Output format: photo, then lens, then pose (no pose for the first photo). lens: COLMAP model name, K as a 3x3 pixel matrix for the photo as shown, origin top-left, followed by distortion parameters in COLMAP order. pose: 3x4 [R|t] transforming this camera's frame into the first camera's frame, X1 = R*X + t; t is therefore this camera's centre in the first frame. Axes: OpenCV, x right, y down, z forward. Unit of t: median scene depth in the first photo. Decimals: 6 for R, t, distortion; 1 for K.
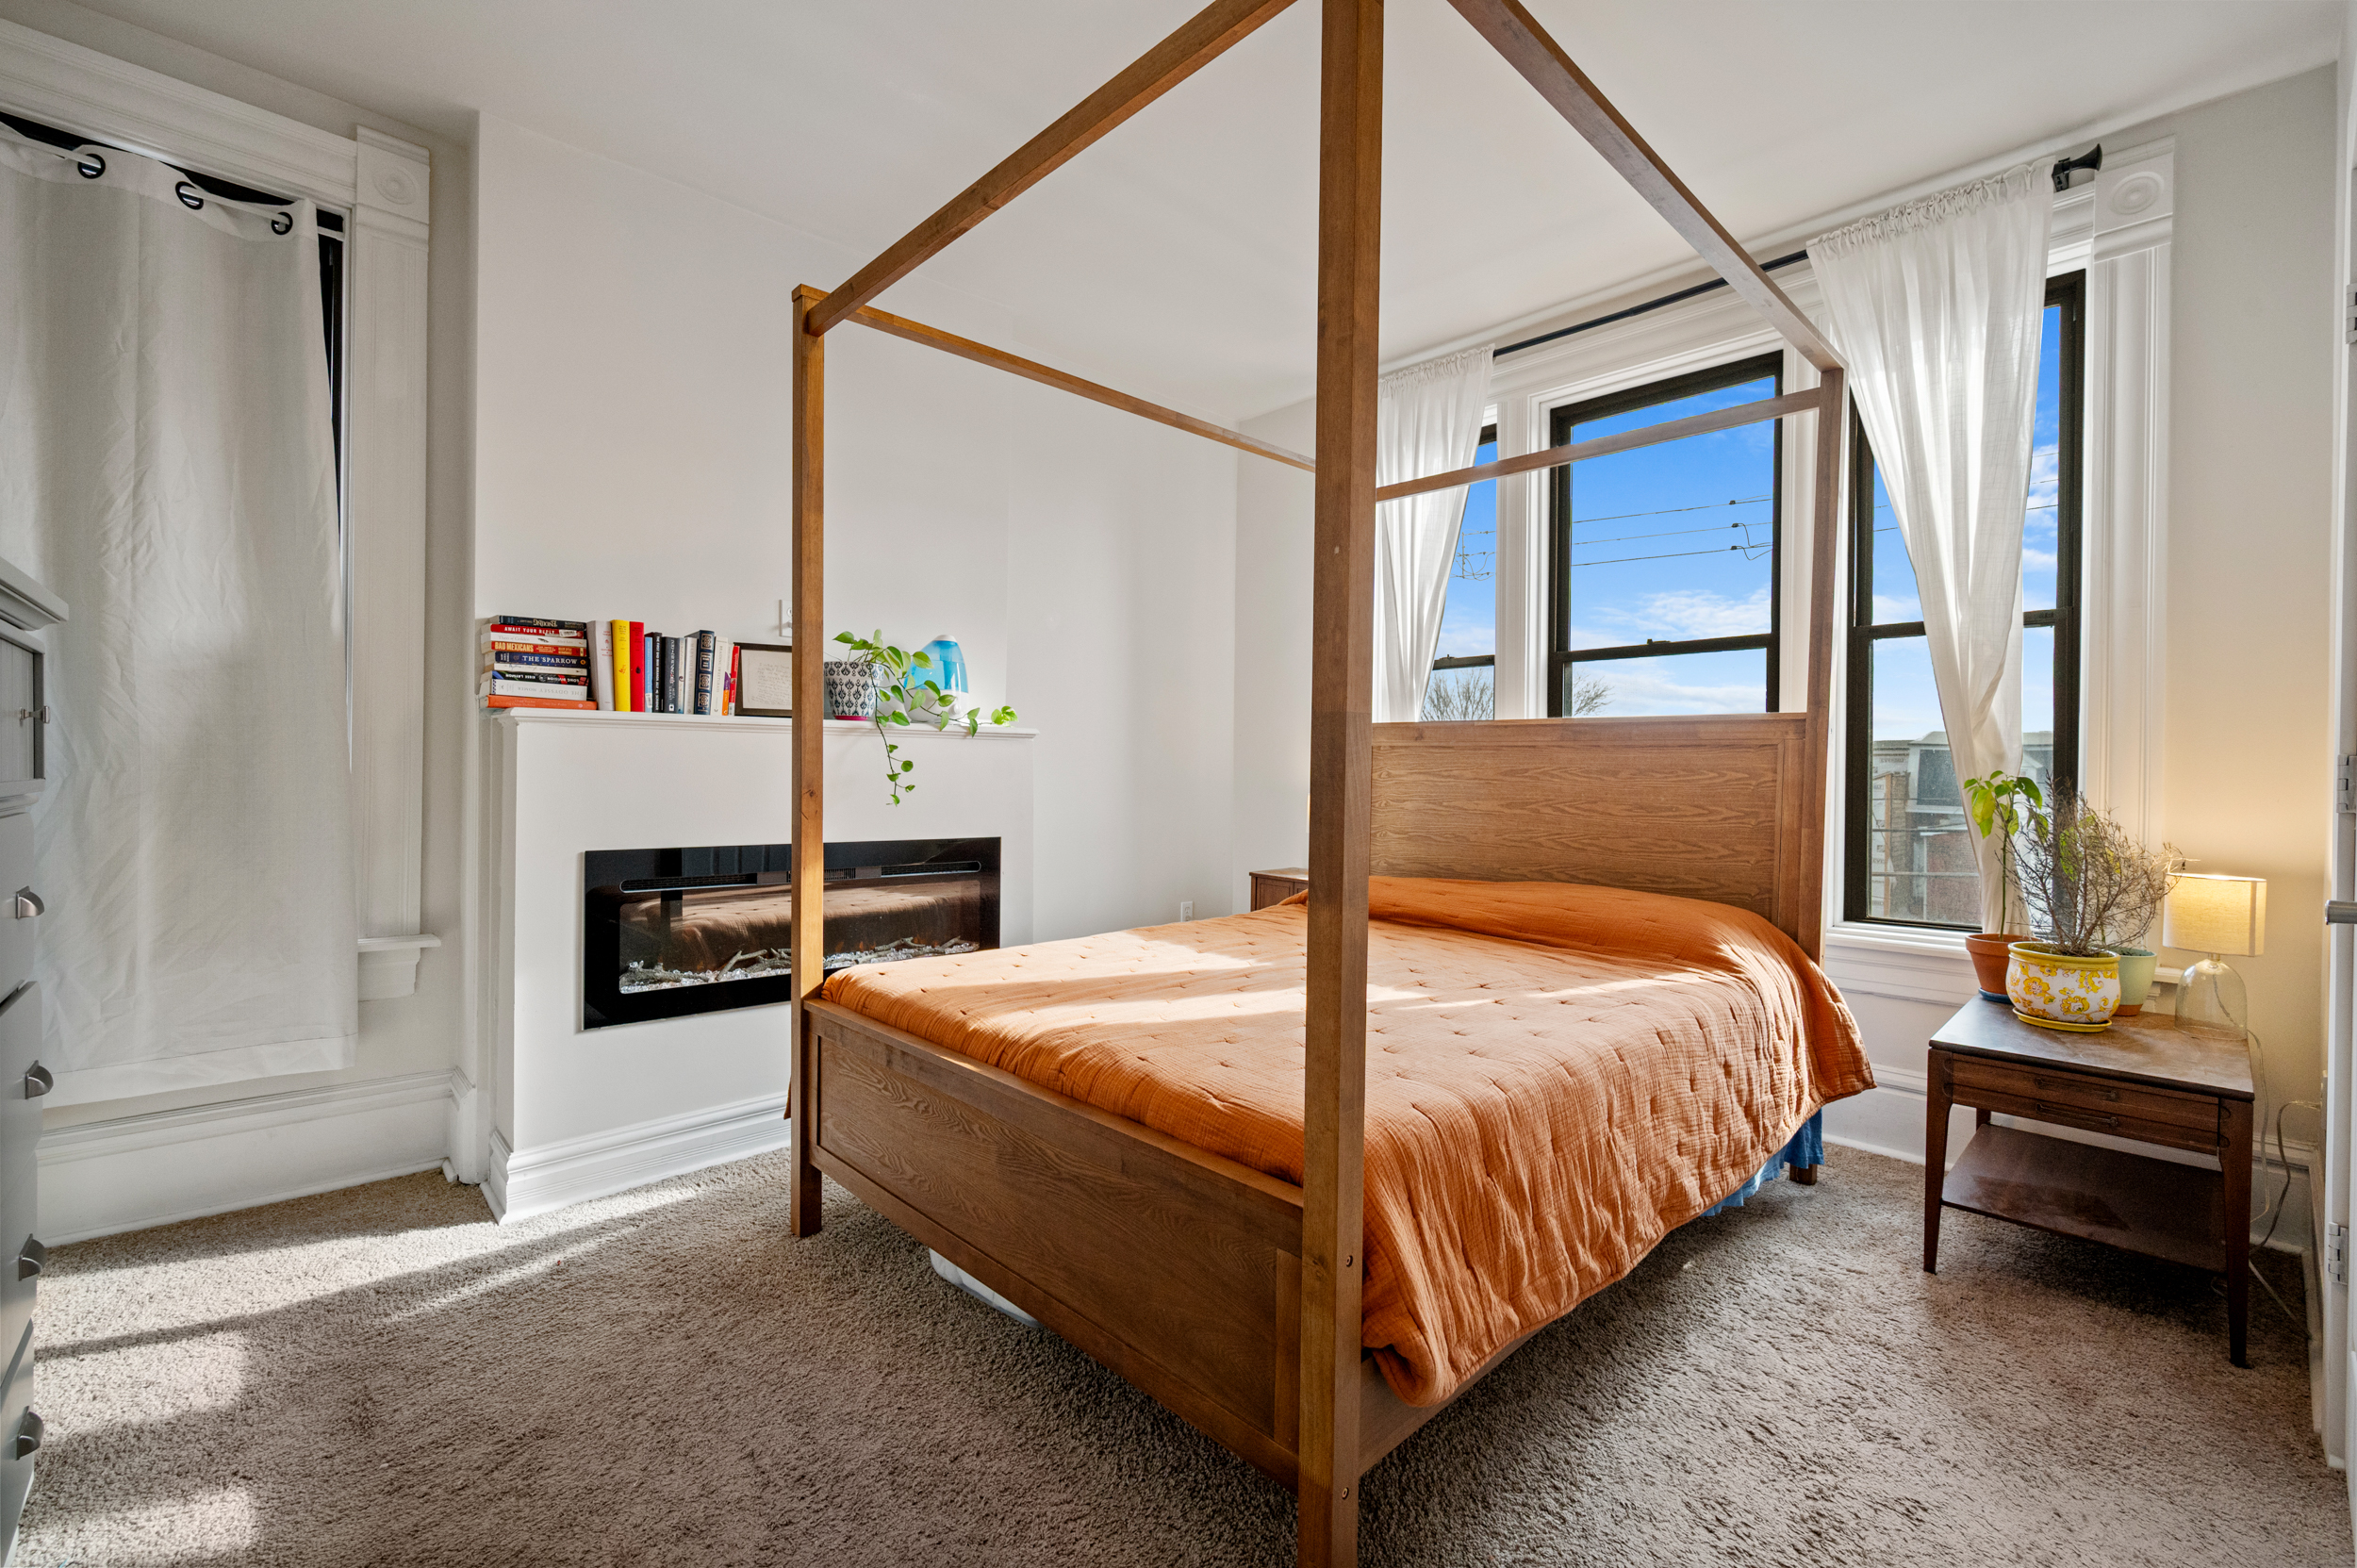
lens RADIAL K [[997.2, 0, 1171.3], [0, 997.2, 775.8], [0, 0, 1]] dist [0.002970, 0.000255]
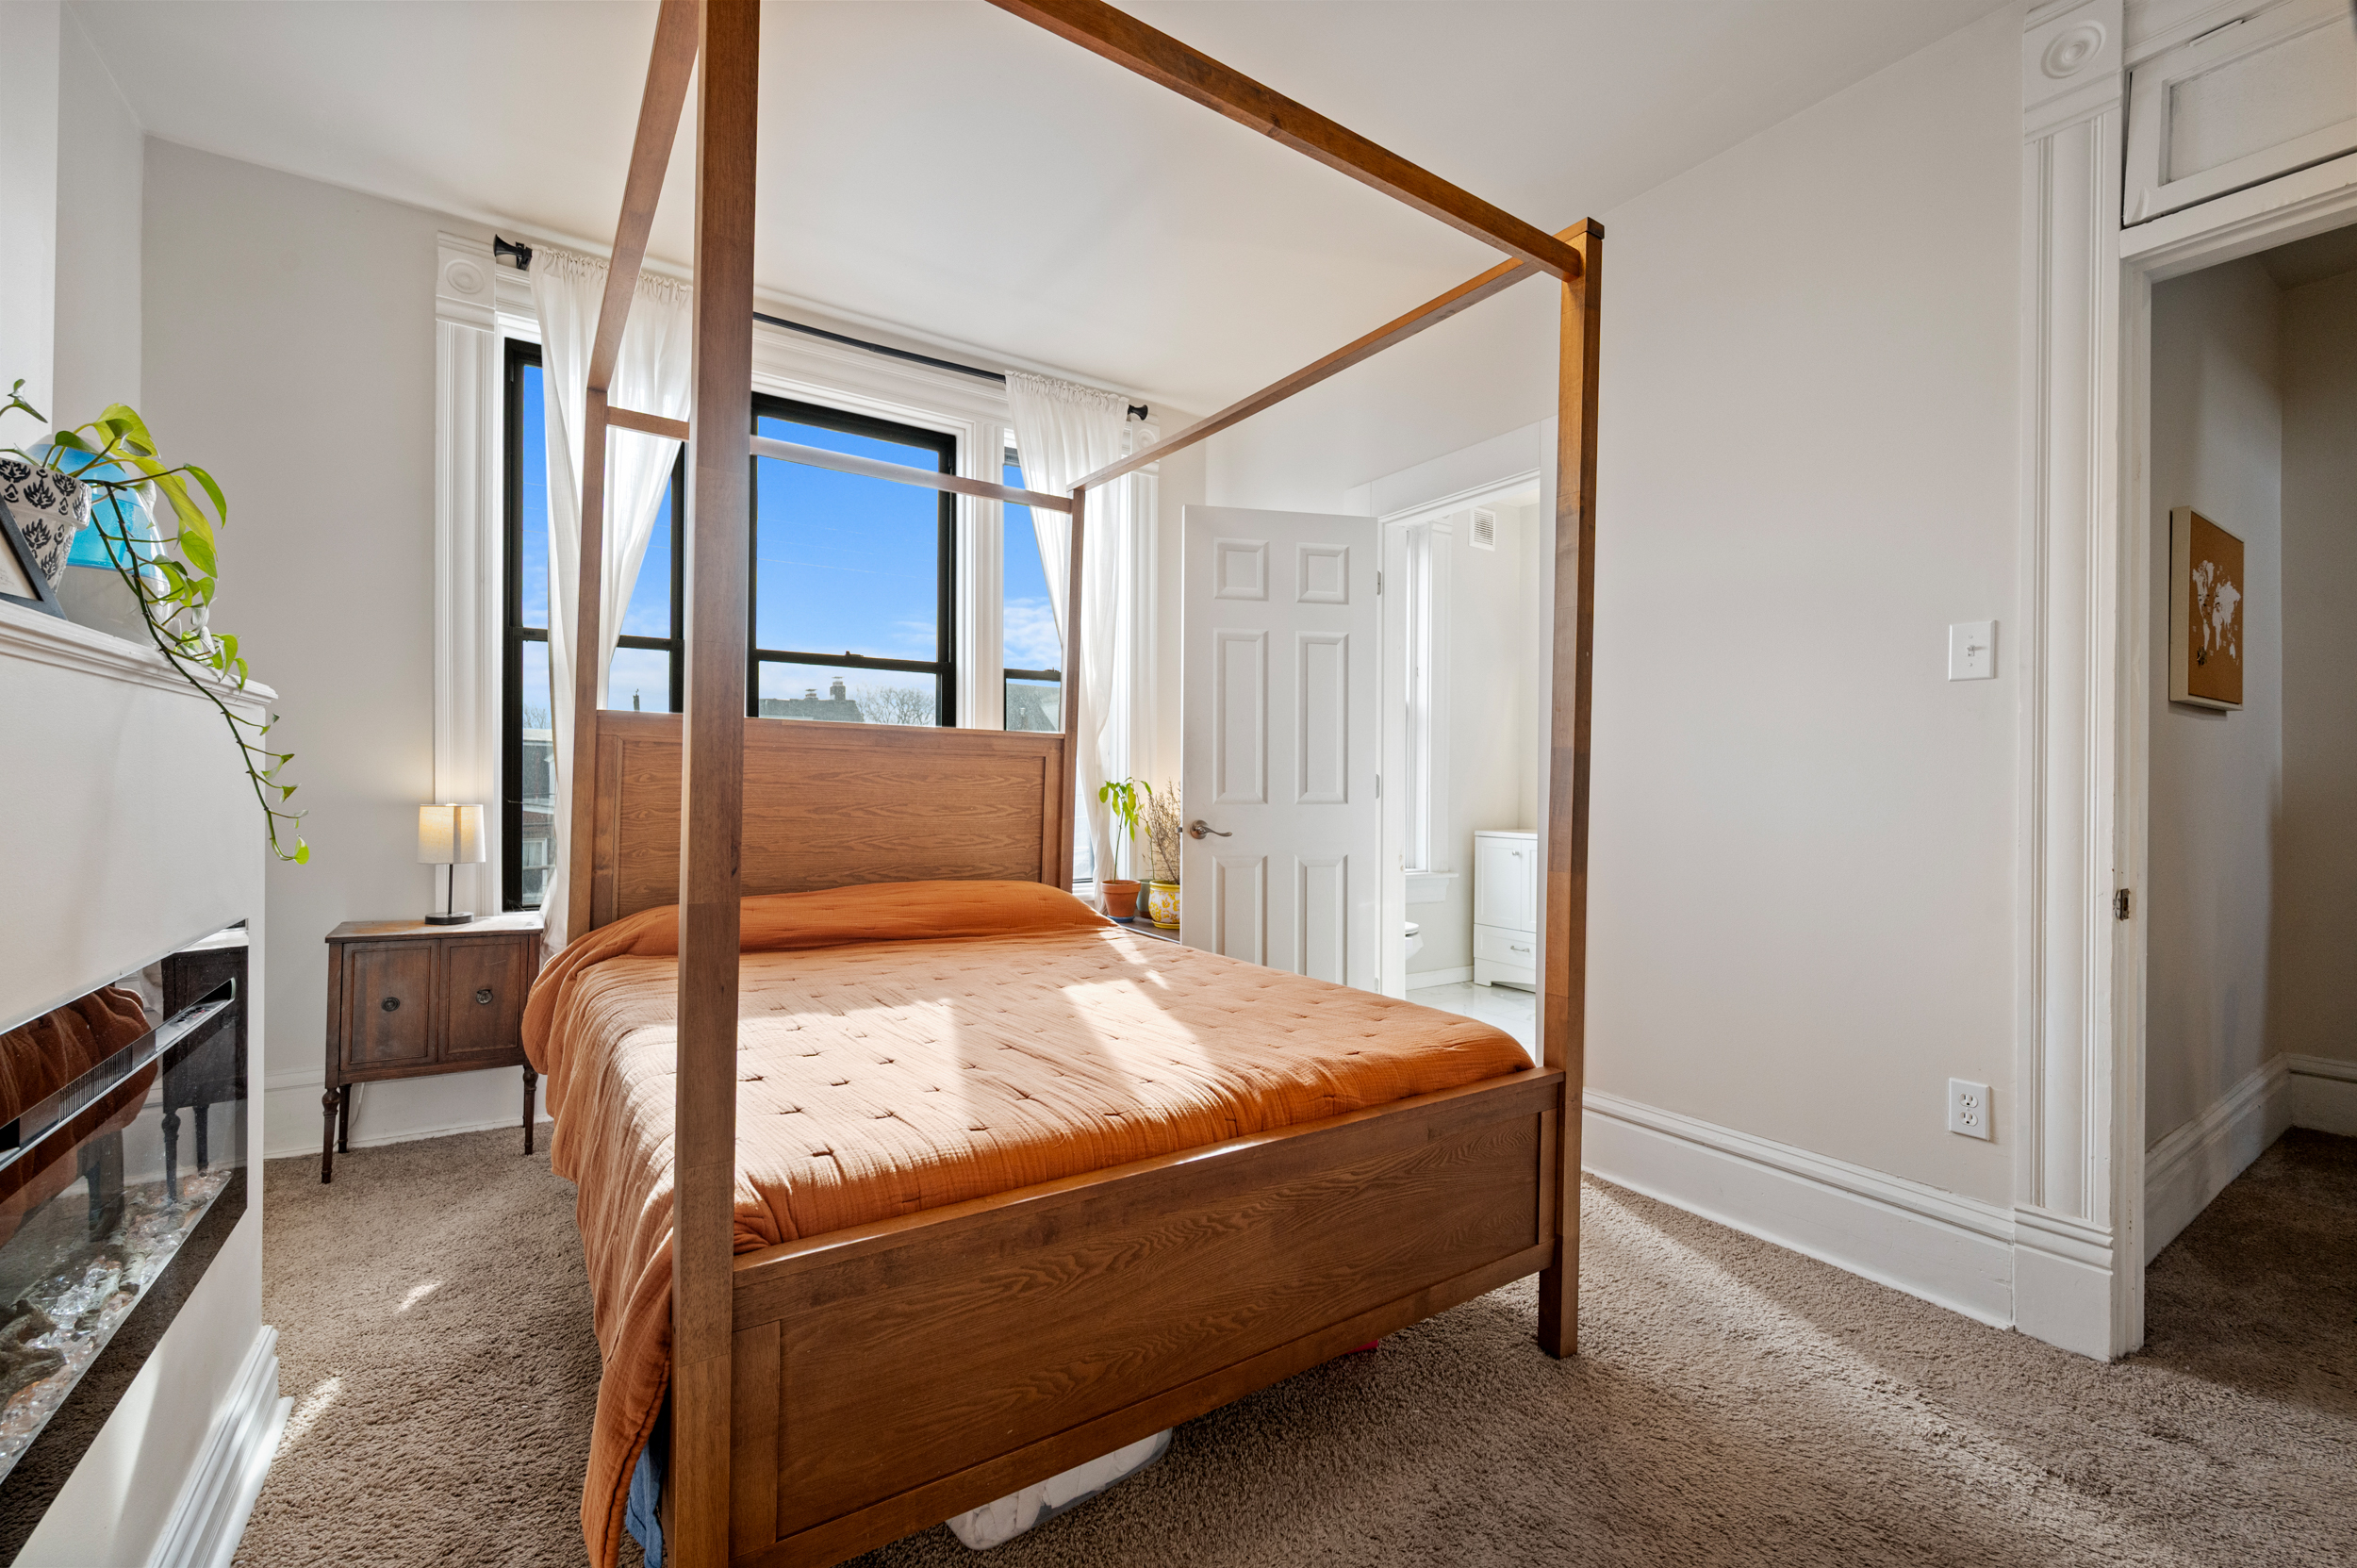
lens RADIAL K [[997.2, 0, 1176.5], [0, 997.2, 787.9], [0, 0, 1]] dist [0.002970, 0.000255]
pose [[0.166602, -0.008529, 0.985987, -0.585563], [-0.005067, 0.999942, 0.009506, -0.002953], [-0.986011, -0.006580, 0.166549, 0.535587]]
